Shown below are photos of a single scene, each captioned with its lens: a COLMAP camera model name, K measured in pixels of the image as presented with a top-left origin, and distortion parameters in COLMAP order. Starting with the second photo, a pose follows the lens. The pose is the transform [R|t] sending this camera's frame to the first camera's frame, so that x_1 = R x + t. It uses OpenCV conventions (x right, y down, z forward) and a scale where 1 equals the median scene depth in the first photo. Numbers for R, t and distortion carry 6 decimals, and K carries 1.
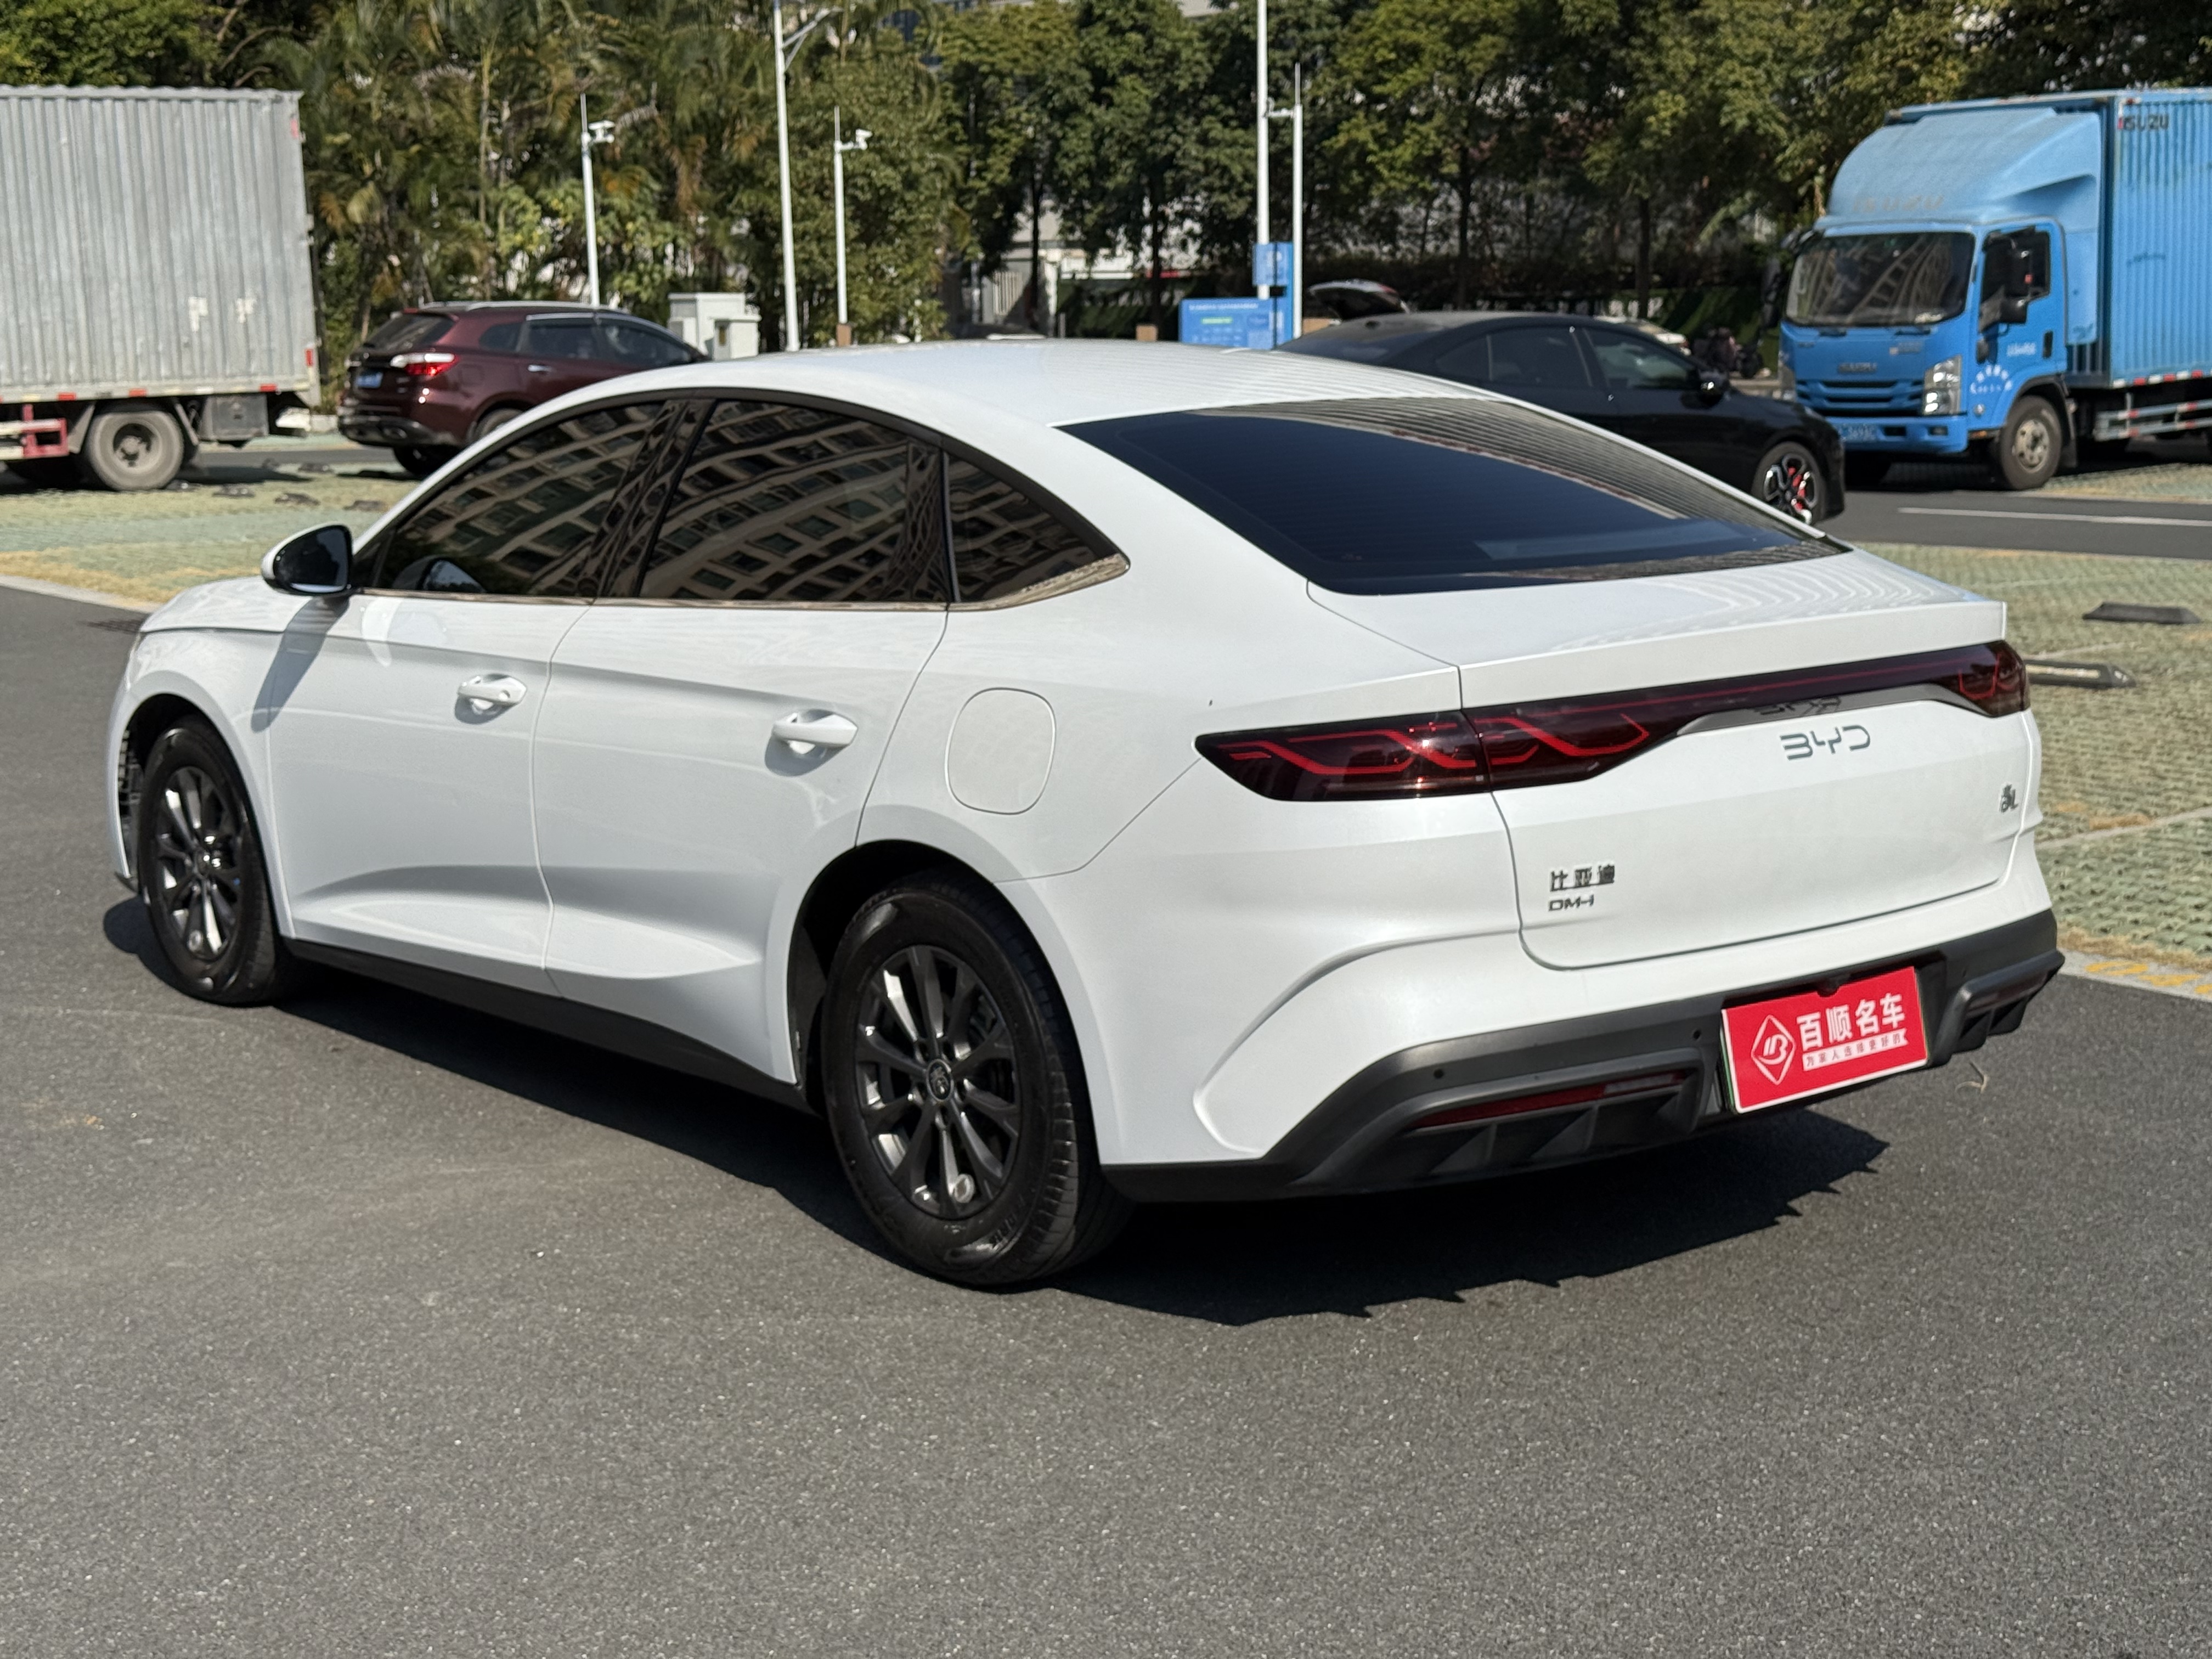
lens RADIAL K [[3102.5, 0, 1103.0], [0, 3102.5, 811.5], [0, 0, 1]] dist [0.214778, -0.486816]
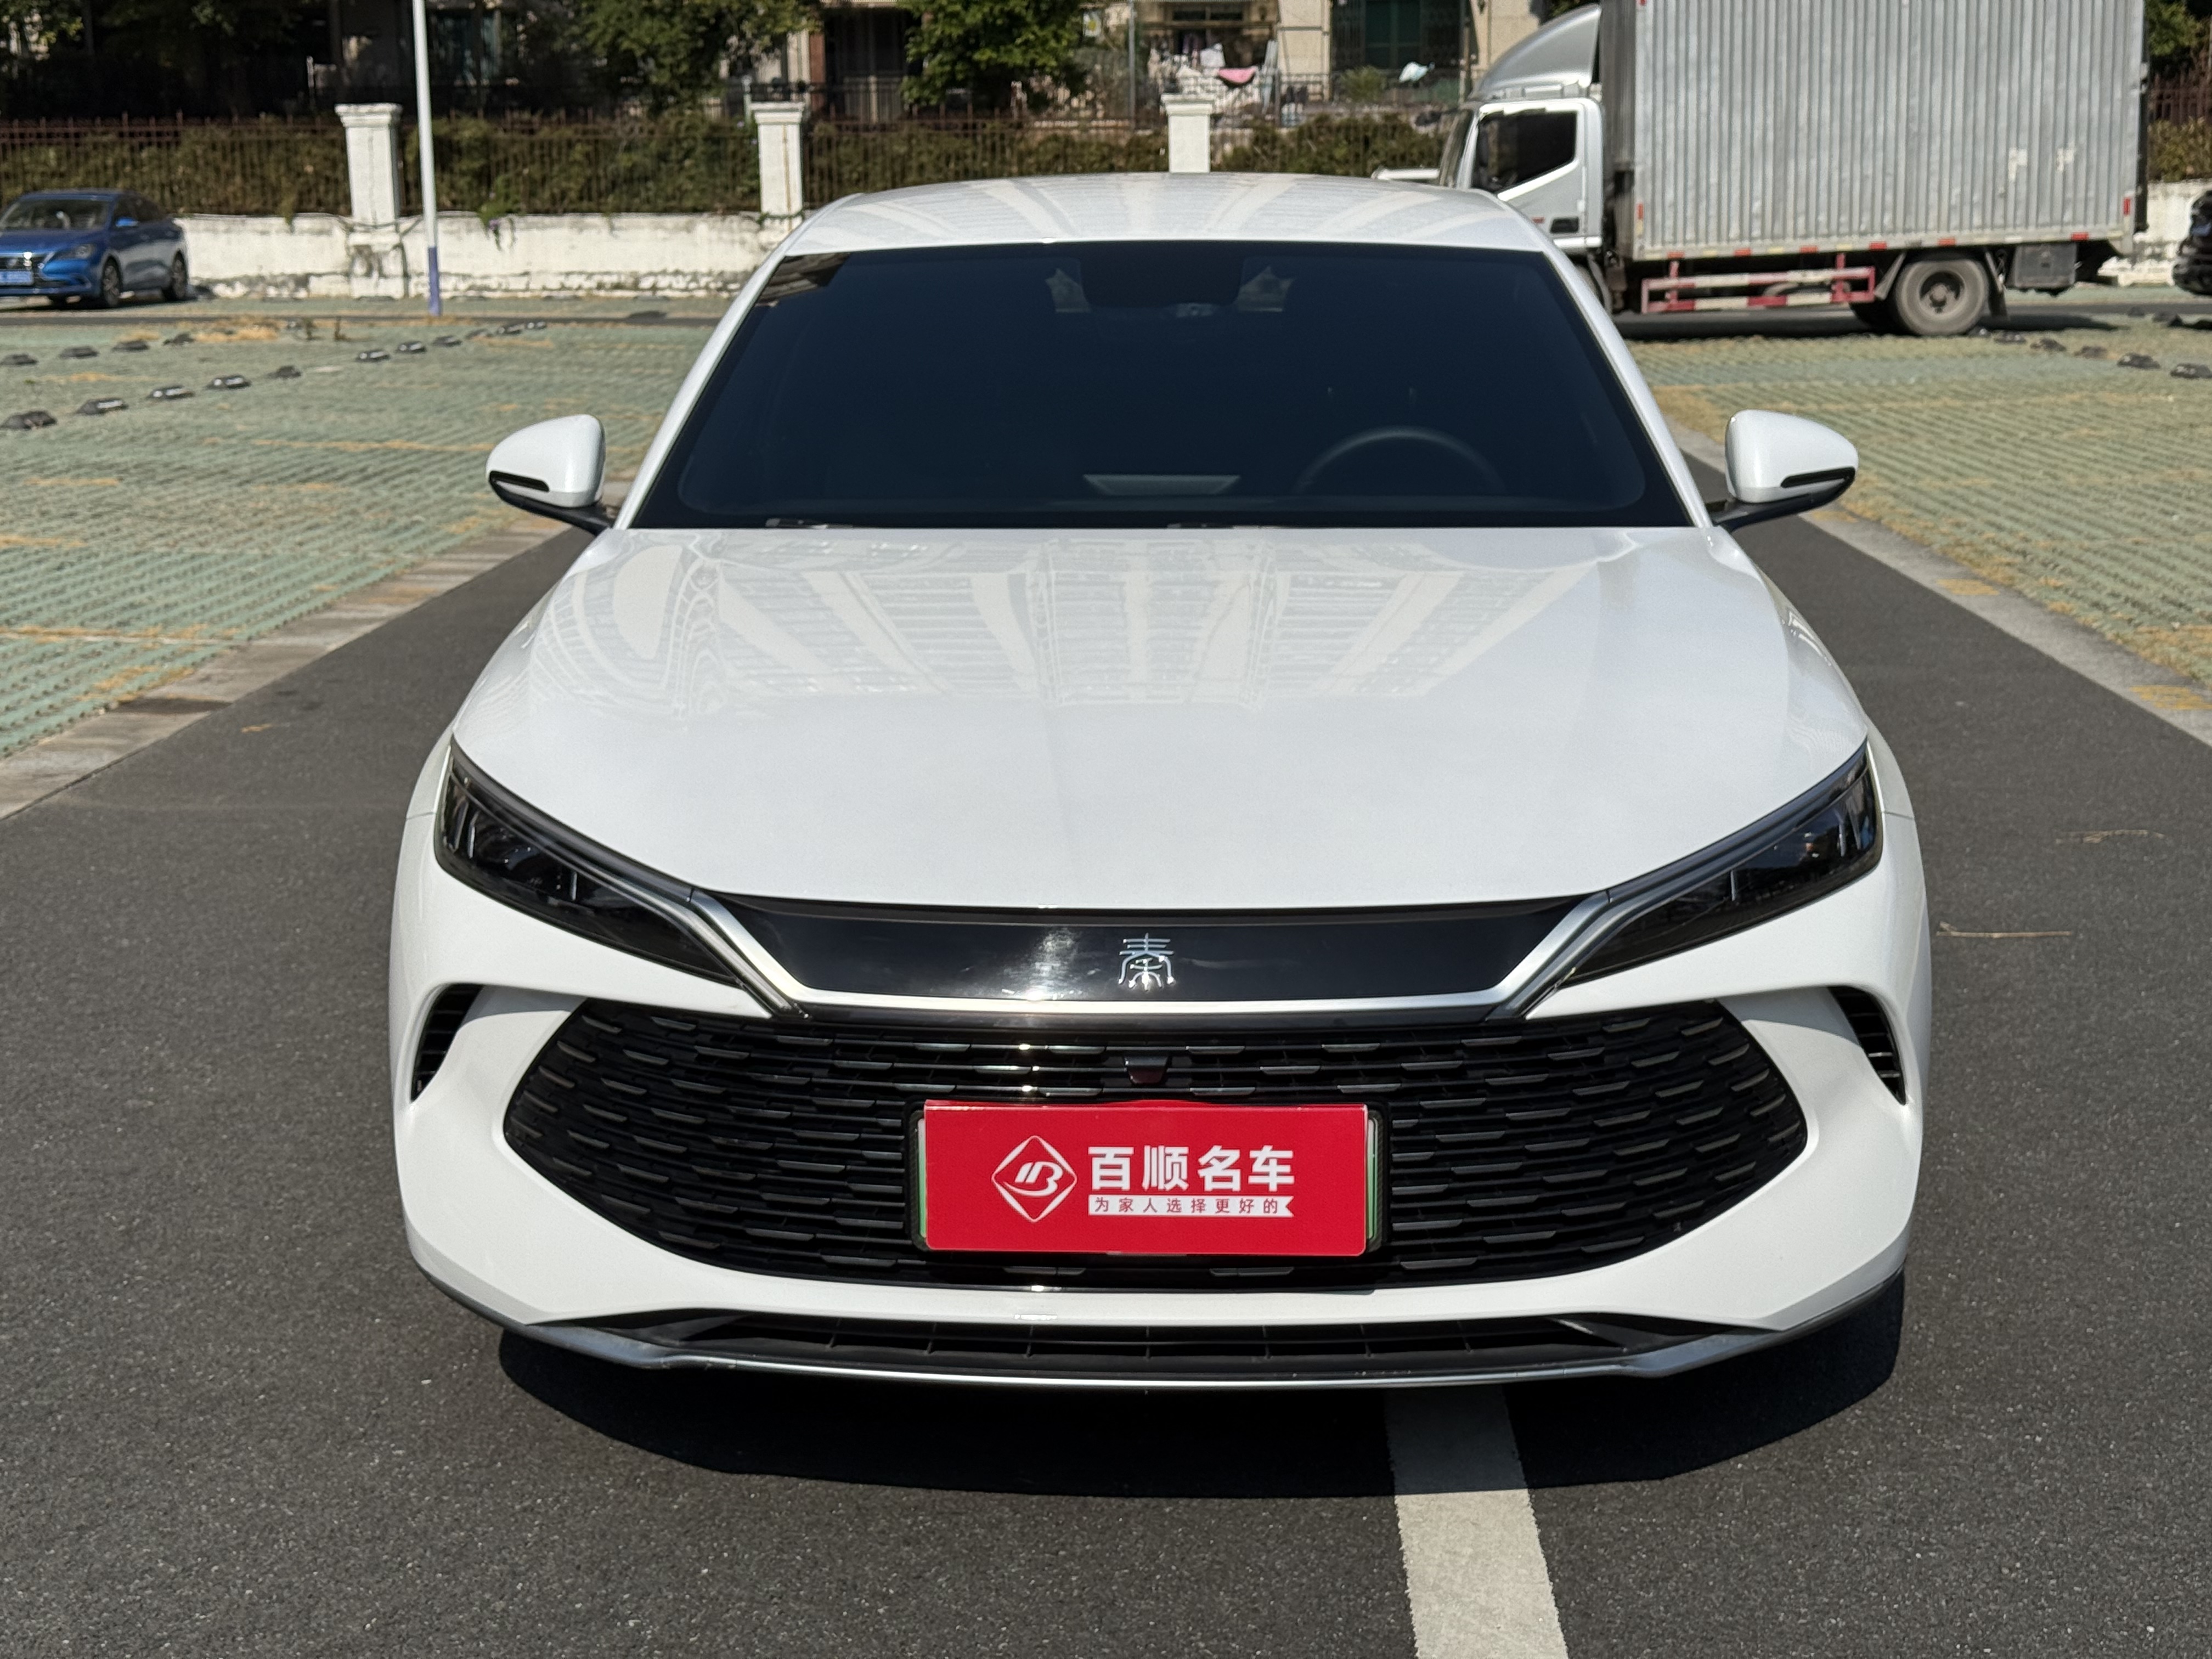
lens RADIAL K [[3102.5, 0, 1103.0], [0, 3102.5, 811.5], [0, 0, 1]] dist [0.214778, -0.486816]
pose [[0.764142, 0.127527, -0.632317, 0.161390], [-0.099701, 0.991832, 0.079549, 0.000182], [0.637297, 0.002256, 0.770615, 0.009086]]
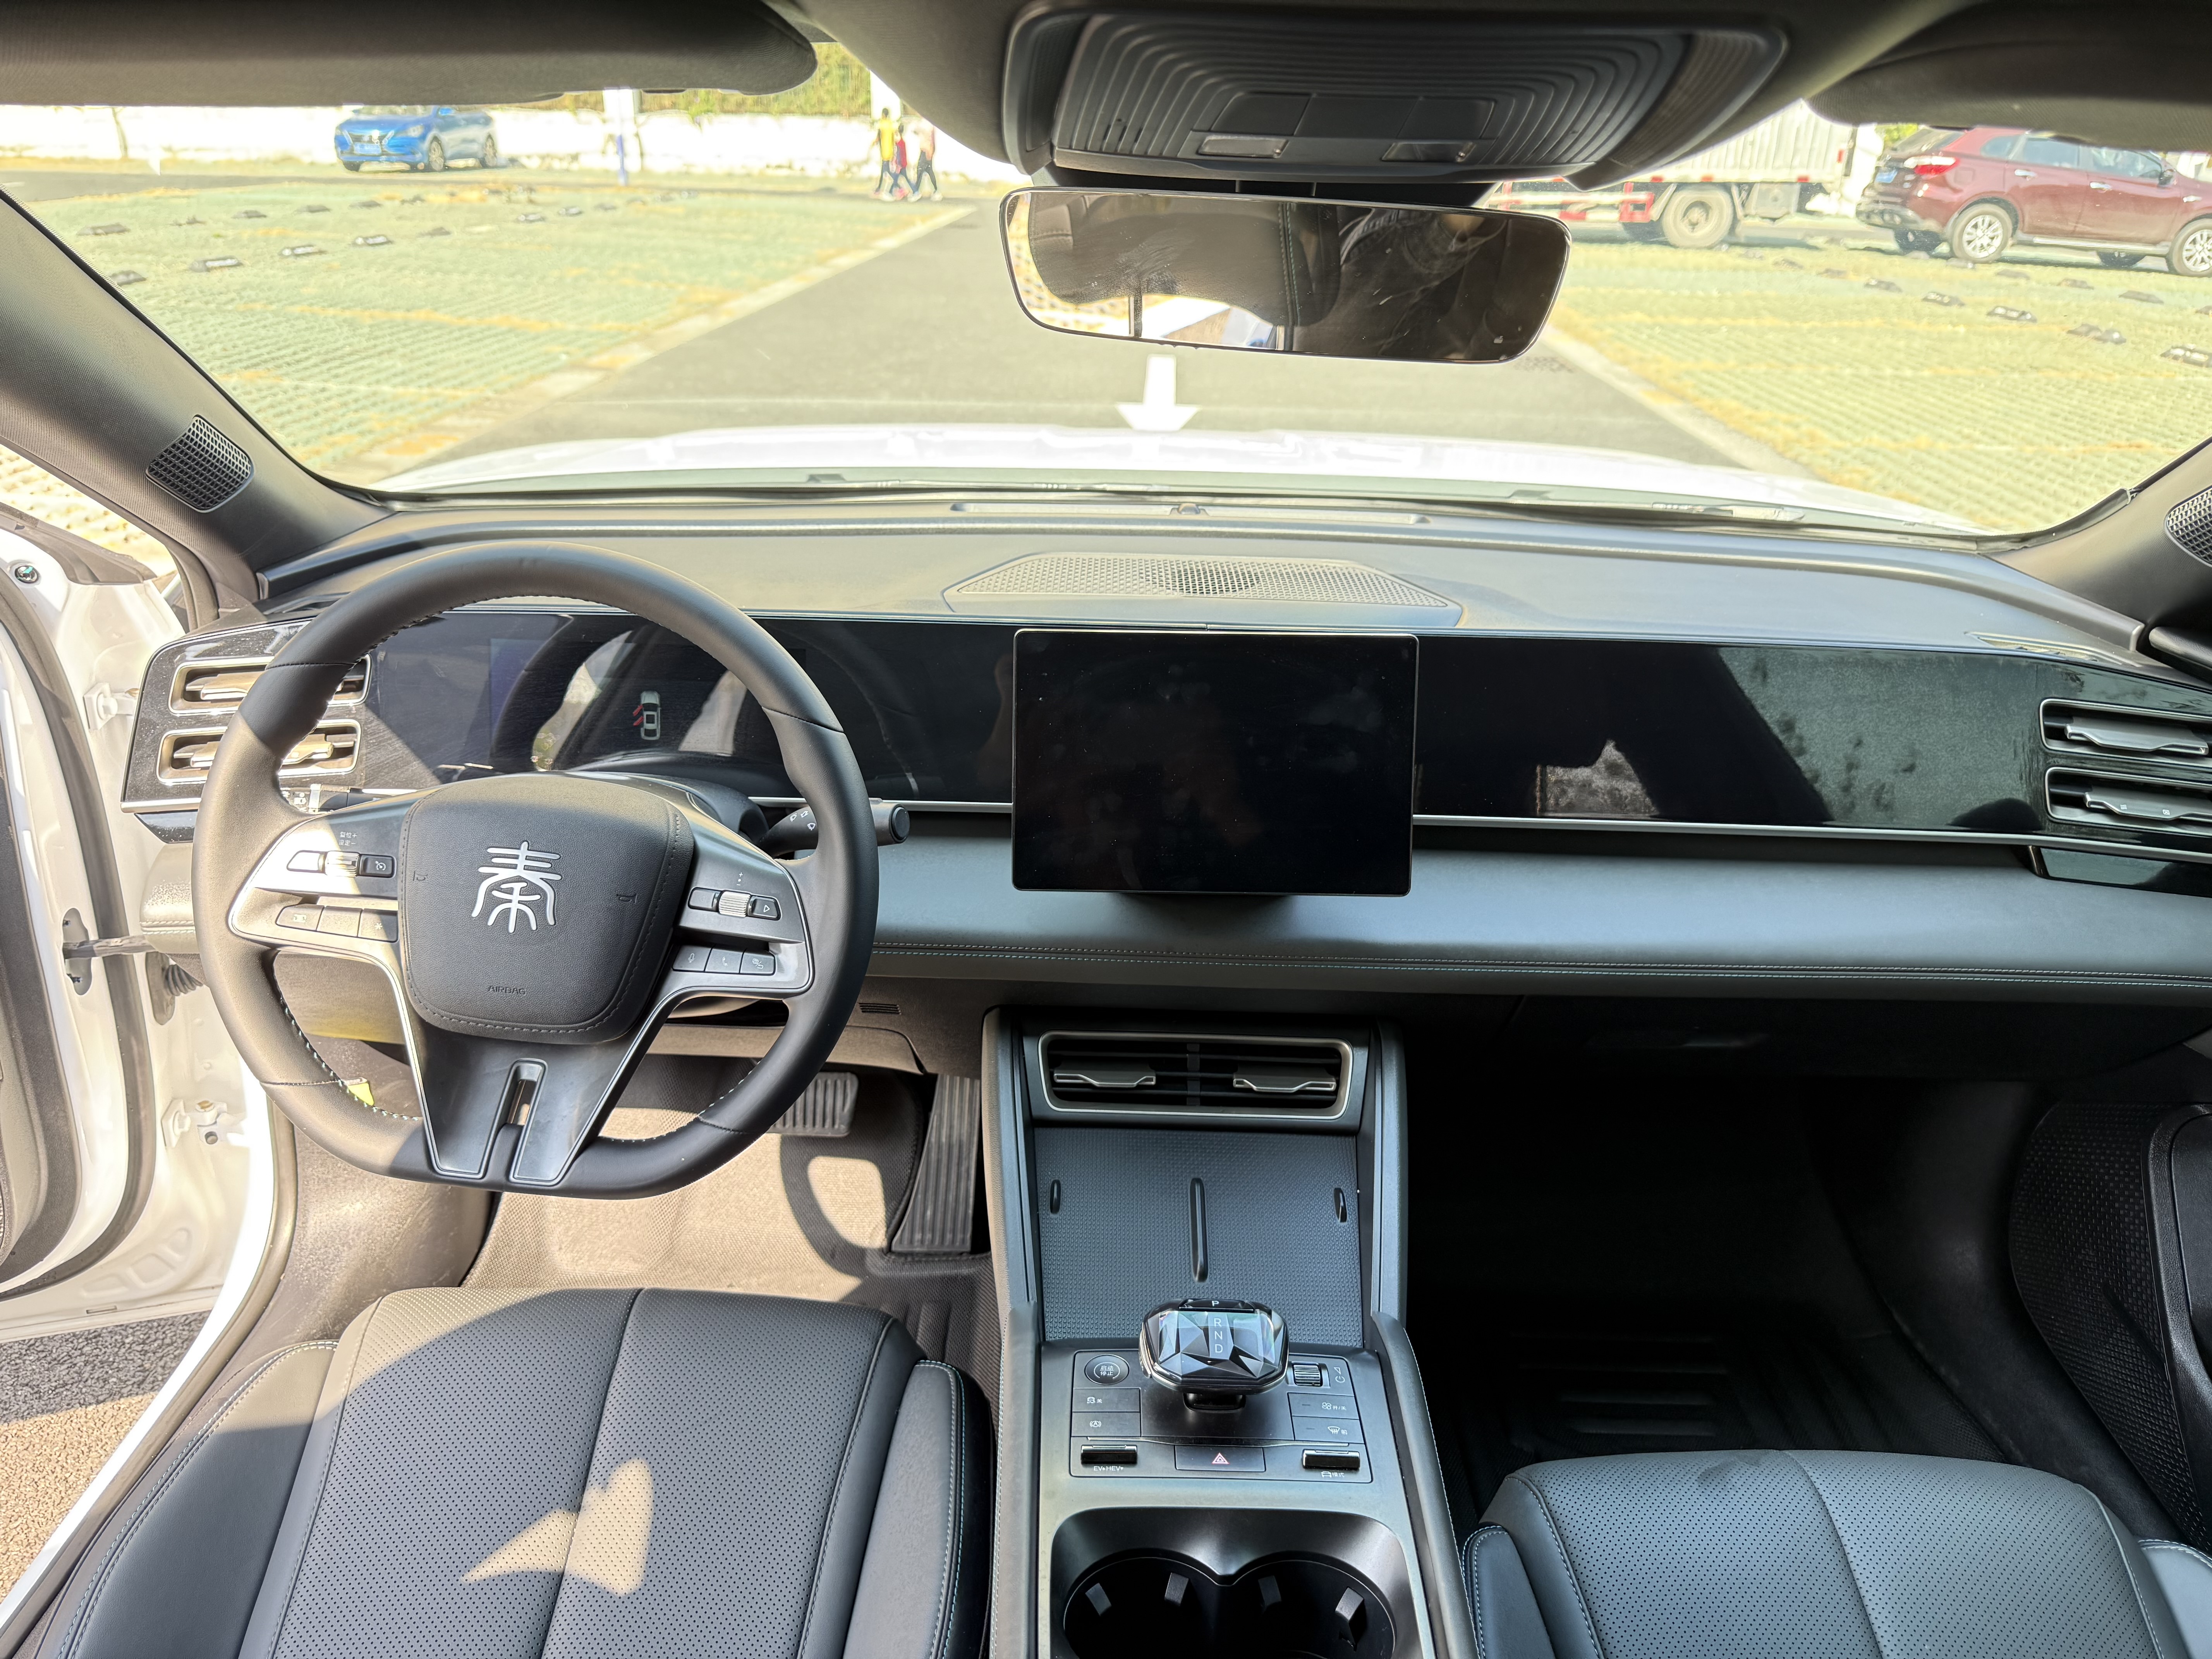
lens RADIAL K [[1580.3, 0, 1106.0], [0, 1580.3, 829.5], [0, 0, 1]] dist [-0.008248, -0.000650]
pose [[0.762302, 0.293525, -0.576835, -0.013972], [-0.137907, 0.944445, 0.298338, -0.027534], [0.632359, -0.147874, 0.760431, 0.230173]]
